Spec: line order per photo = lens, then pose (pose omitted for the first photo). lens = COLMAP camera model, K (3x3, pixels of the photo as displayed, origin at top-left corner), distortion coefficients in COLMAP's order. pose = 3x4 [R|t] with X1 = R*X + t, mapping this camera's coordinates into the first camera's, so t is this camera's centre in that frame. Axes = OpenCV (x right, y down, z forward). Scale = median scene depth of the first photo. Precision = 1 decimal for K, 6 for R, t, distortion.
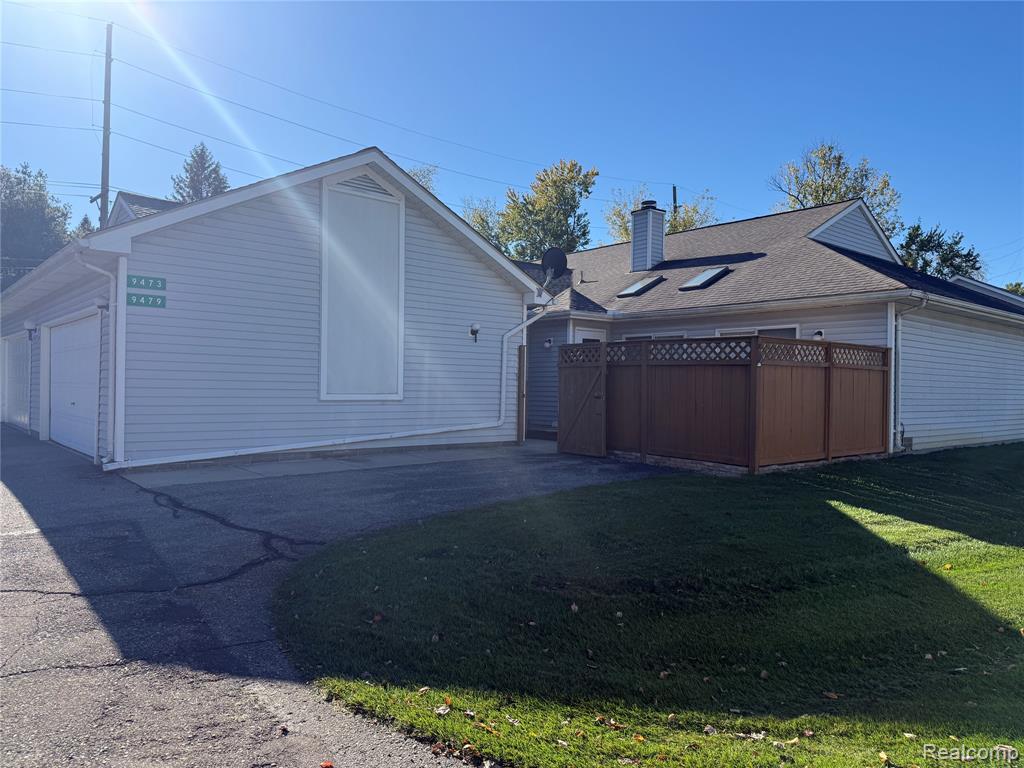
lens RADIAL K [[722.2, 0, 512.0], [0, 722.2, 384.0], [0, 0, 1]] dist [0.056161, -0.077525]
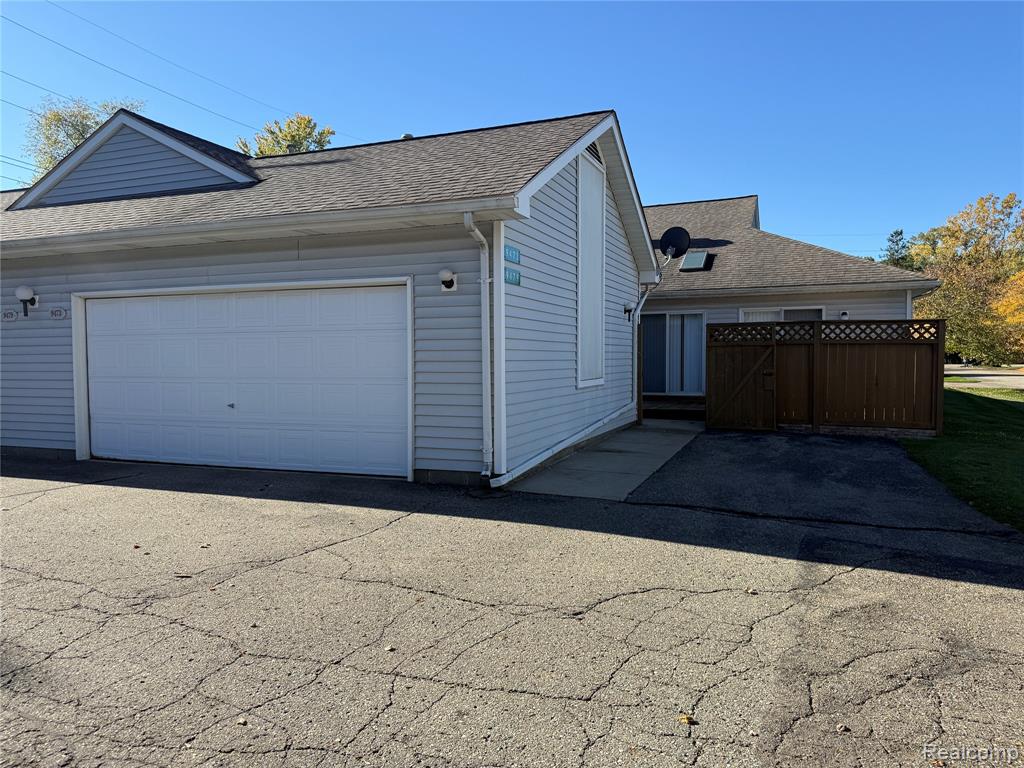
lens RADIAL K [[722.2, 0, 512.0], [0, 722.2, 384.0], [0, 0, 1]] dist [0.056161, -0.077525]
pose [[0.885530, -0.038801, 0.462958, -0.682853], [0.018524, 0.998663, 0.048267, -0.025307], [-0.464212, -0.034166, 0.885065, 0.221200]]
